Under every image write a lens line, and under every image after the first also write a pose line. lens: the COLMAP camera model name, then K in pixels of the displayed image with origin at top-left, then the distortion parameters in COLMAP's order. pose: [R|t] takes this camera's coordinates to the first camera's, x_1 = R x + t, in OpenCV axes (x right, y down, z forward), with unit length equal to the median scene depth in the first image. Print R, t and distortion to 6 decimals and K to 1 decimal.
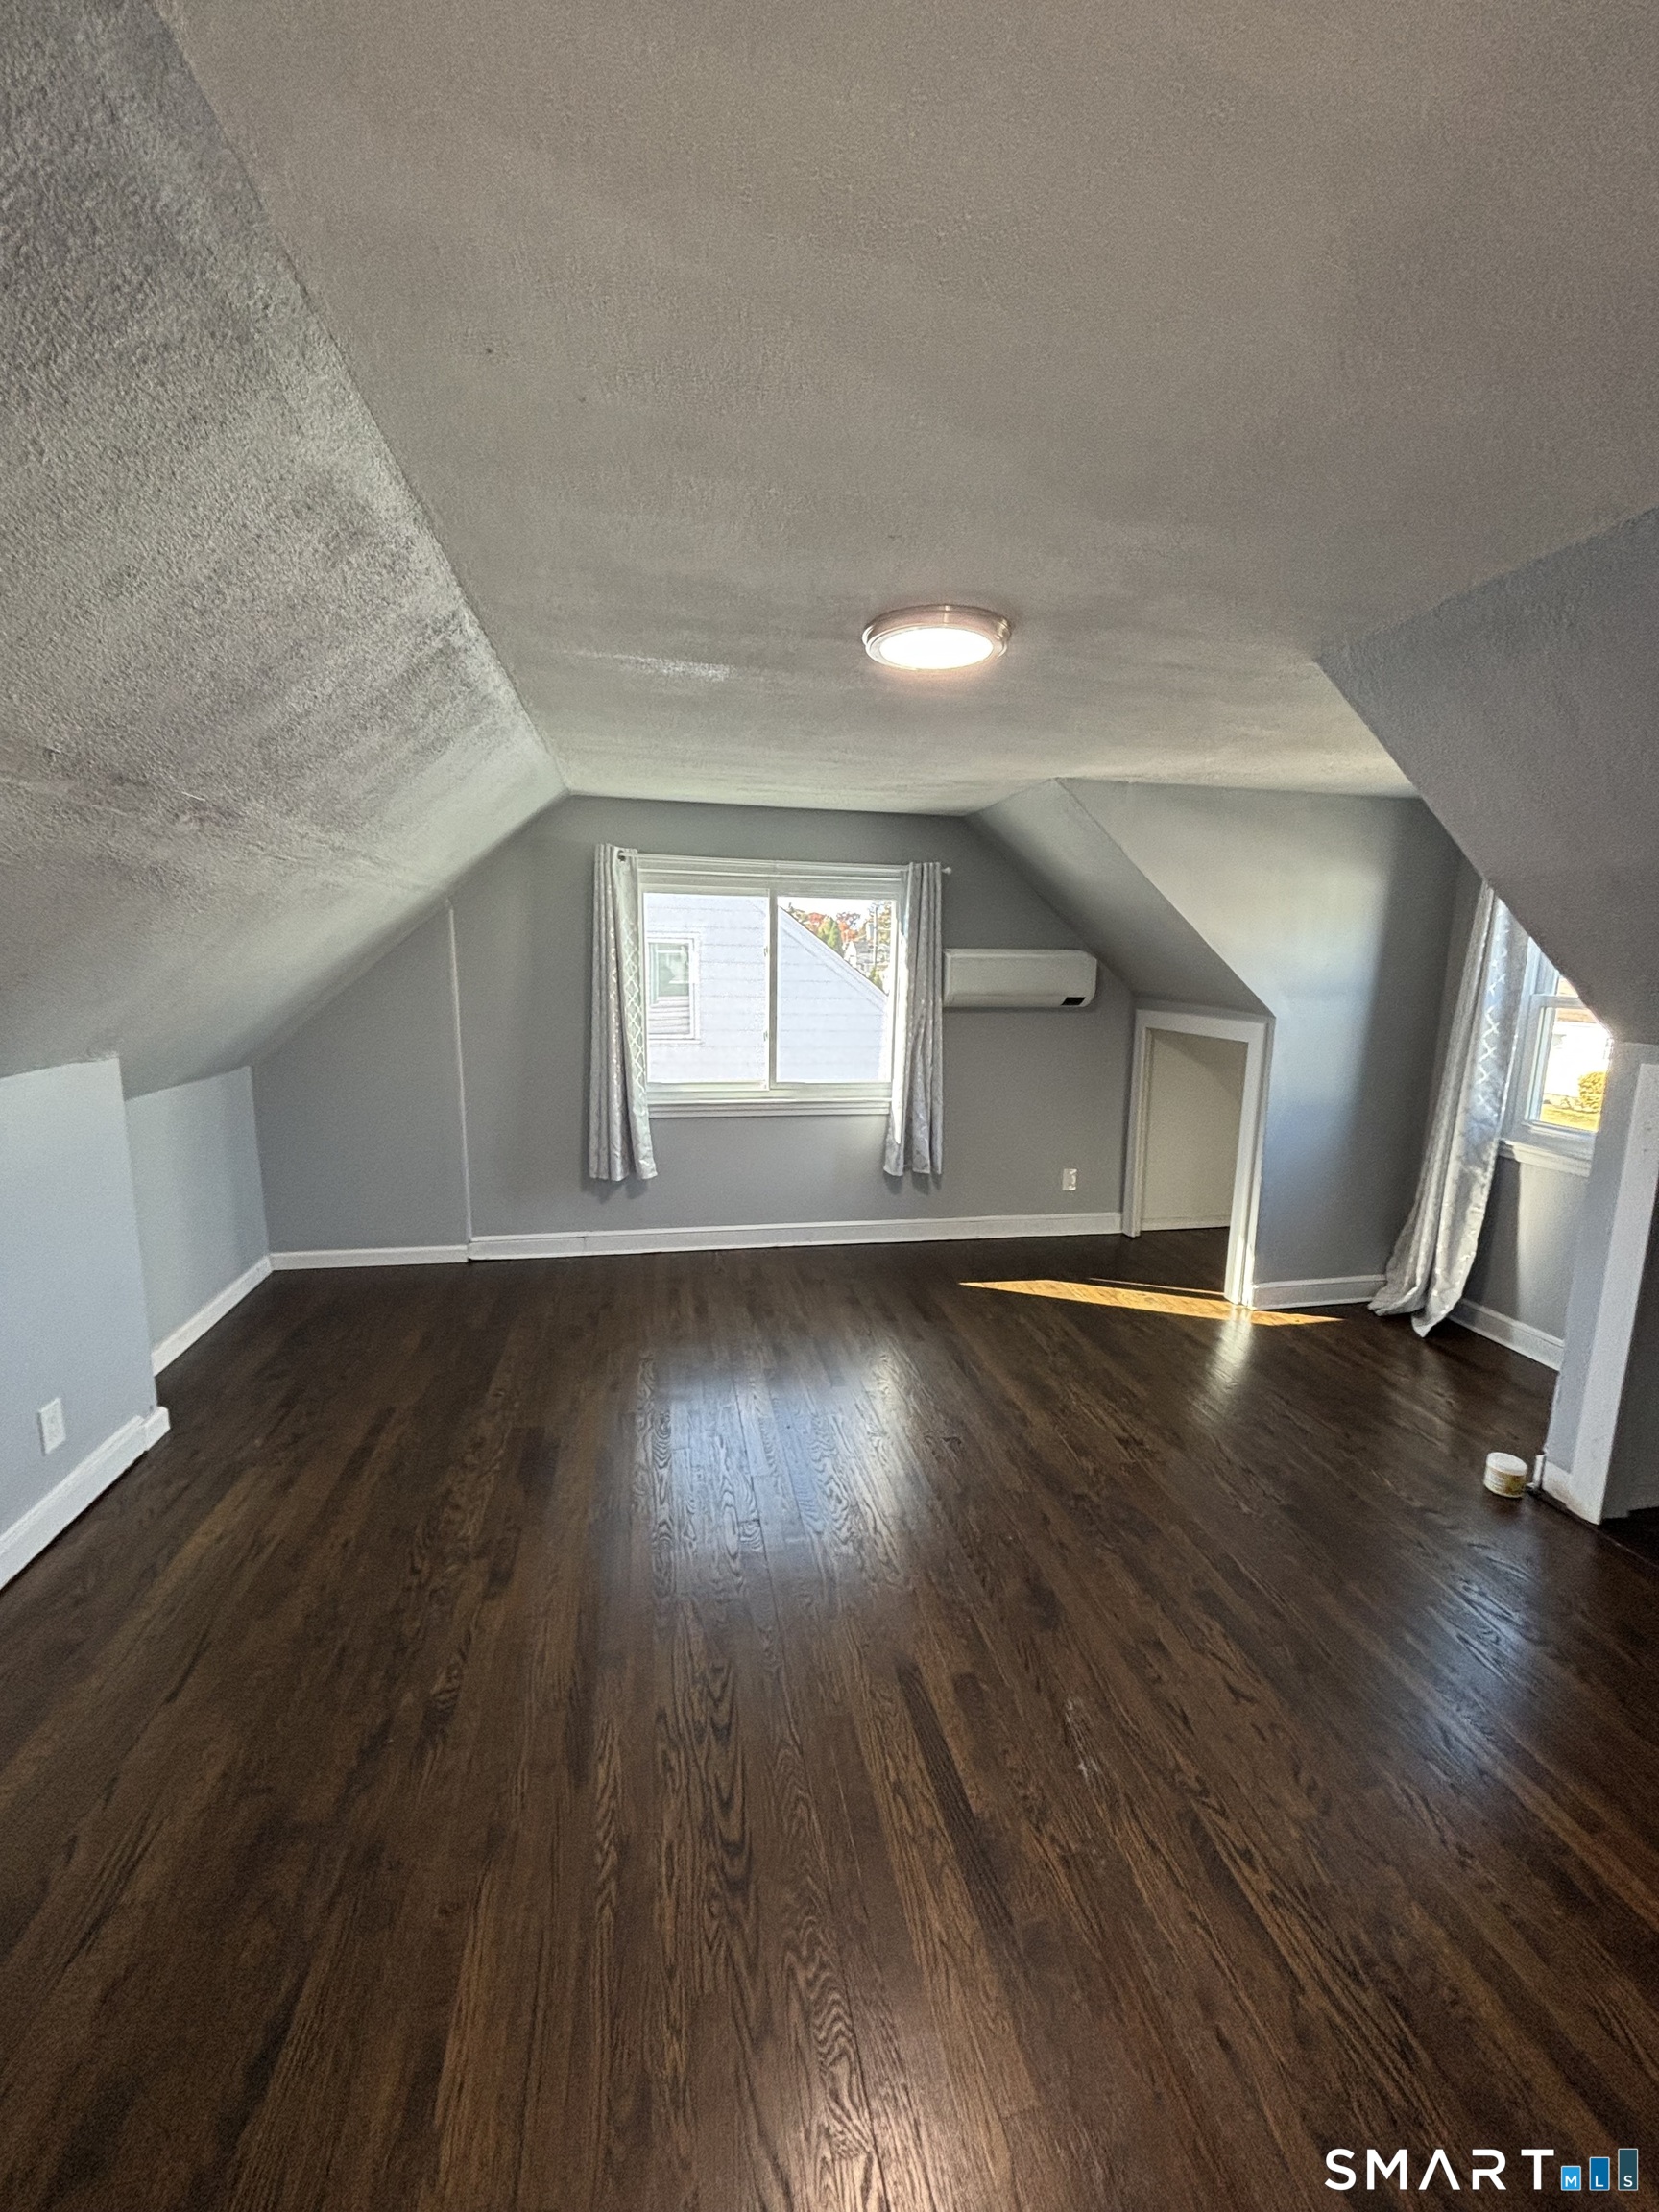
lens RADIAL K [[894.2, 0, 829.5], [0, 894.2, 1106.0], [0, 0, 1]] dist [0.000790, 0.000162]
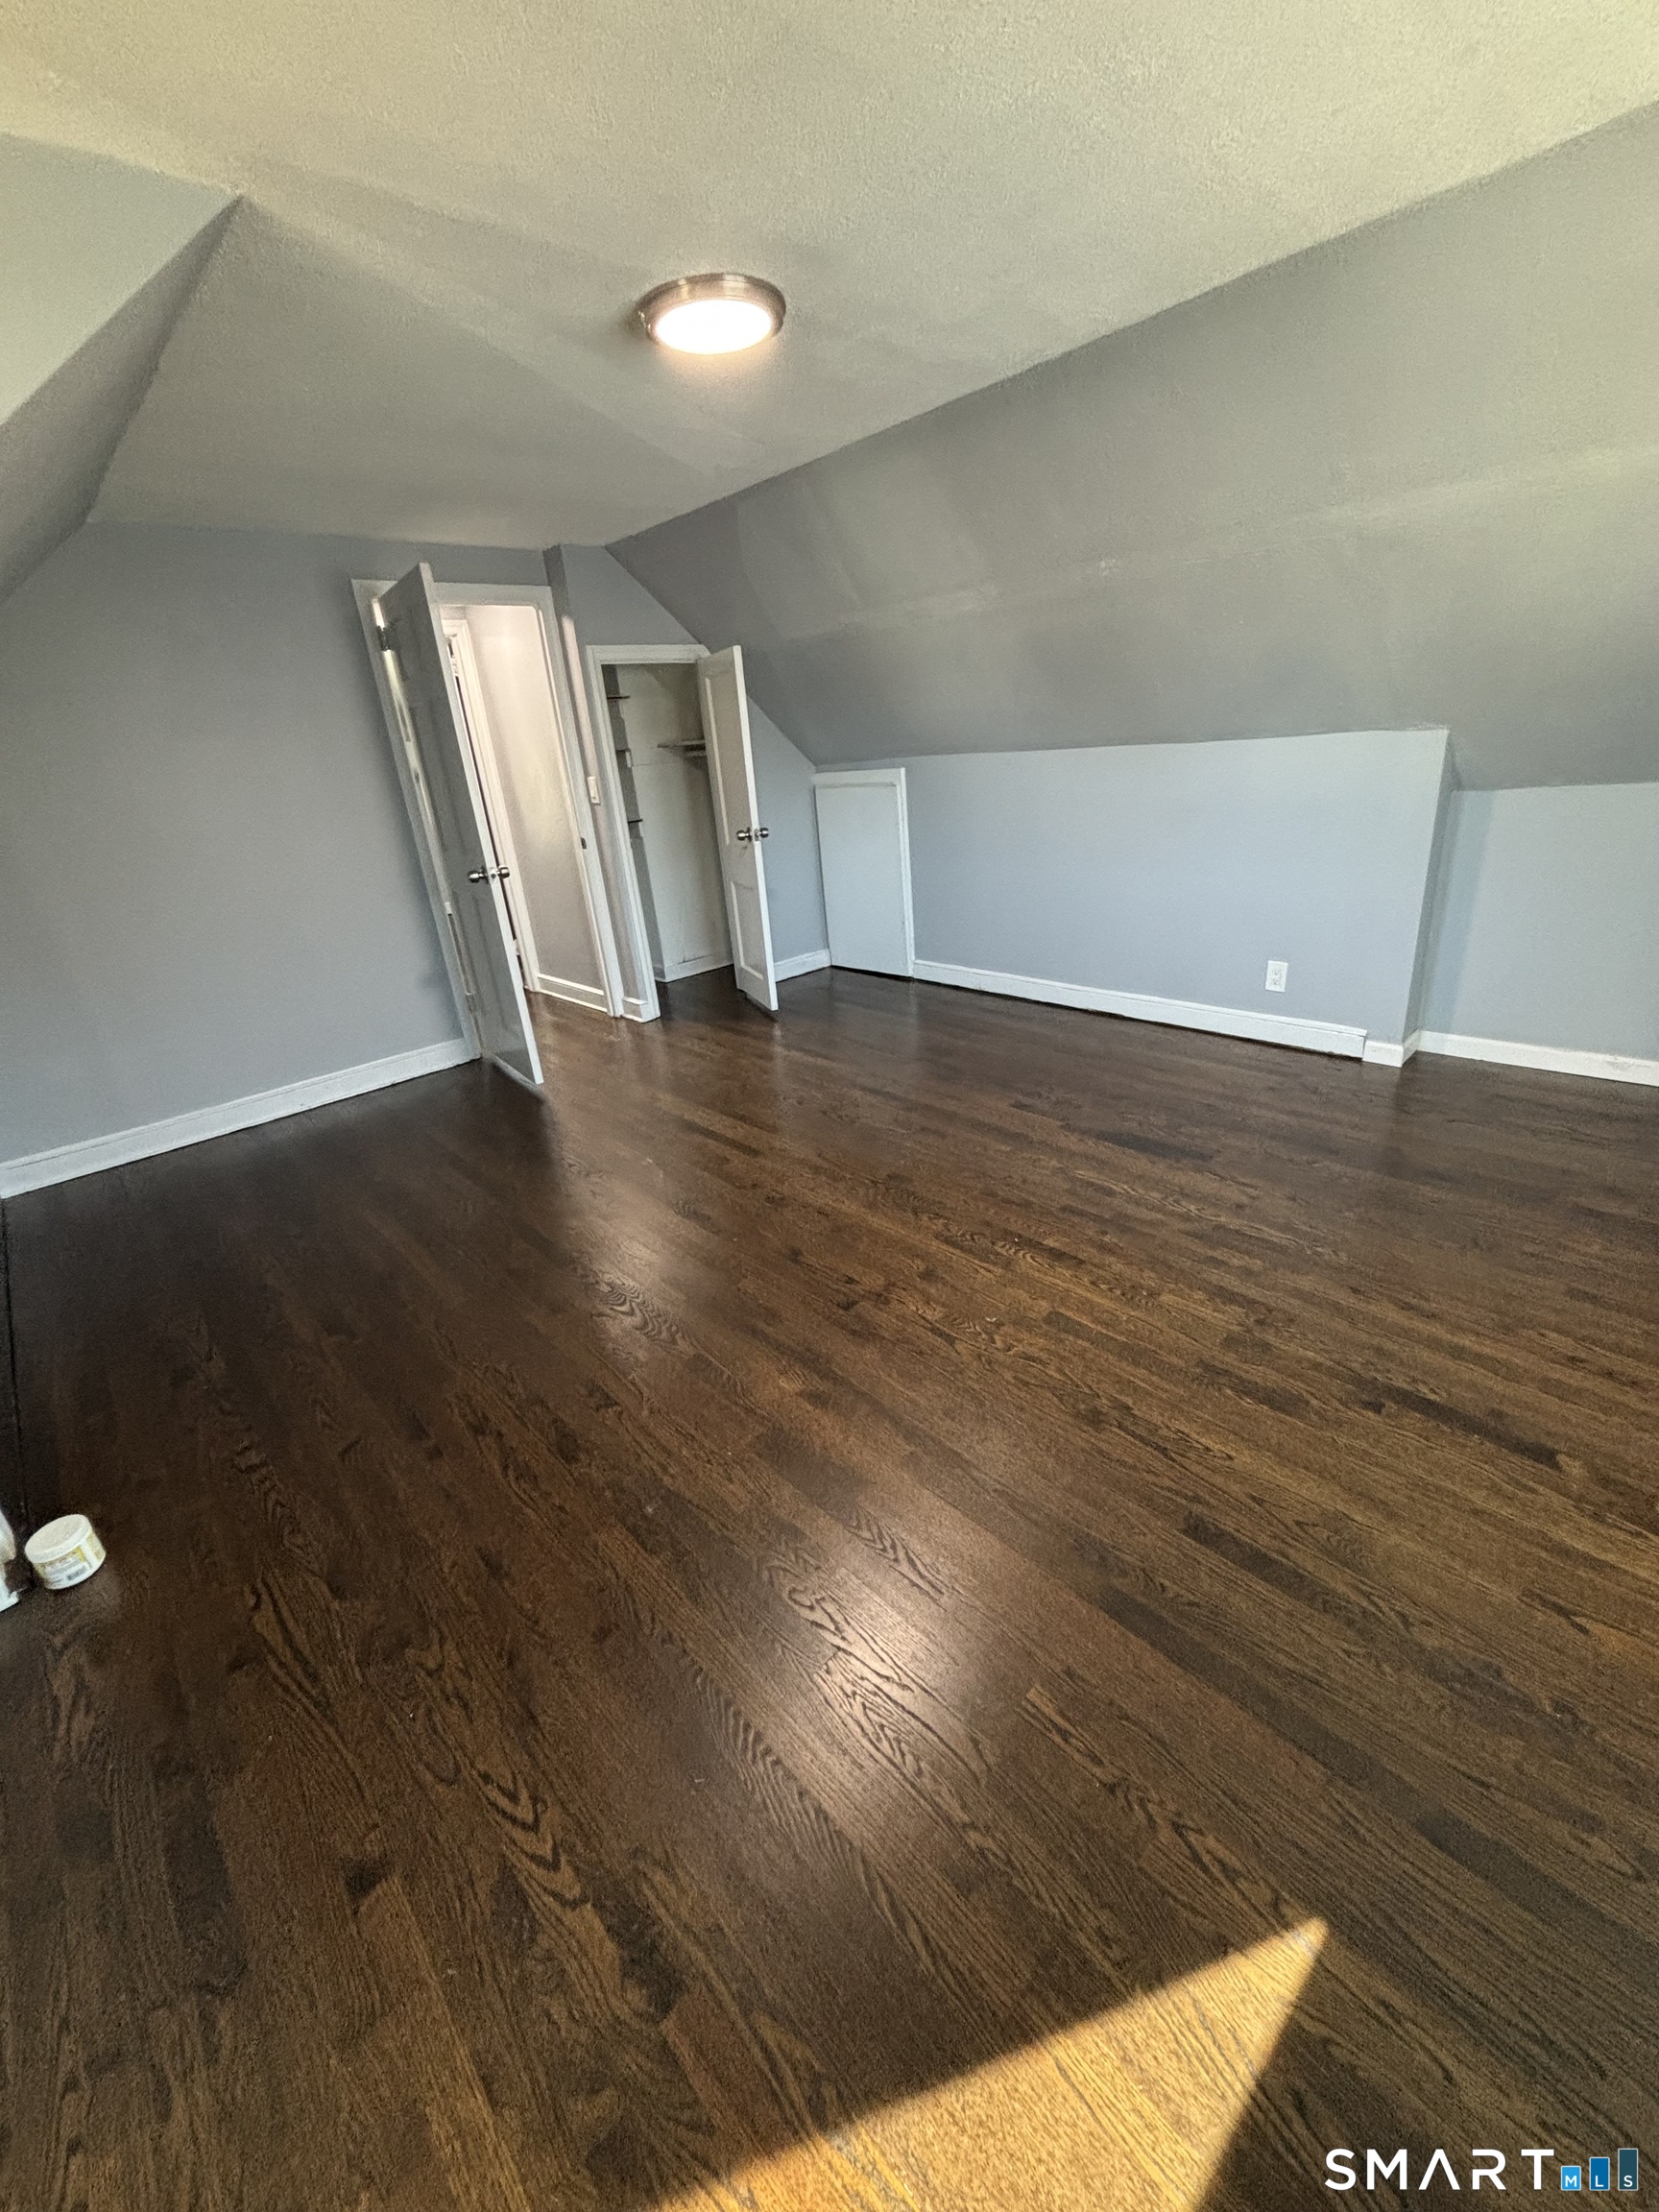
lens RADIAL K [[894.2, 0, 829.5], [0, 894.2, 1106.0], [0, 0, 1]] dist [0.000790, 0.000162]
pose [[-0.852019, 0.250509, -0.459684, 0.487942], [-0.014345, 0.866577, 0.498837, -0.186608], [0.523314, 0.431613, -0.734747, 1.544468]]
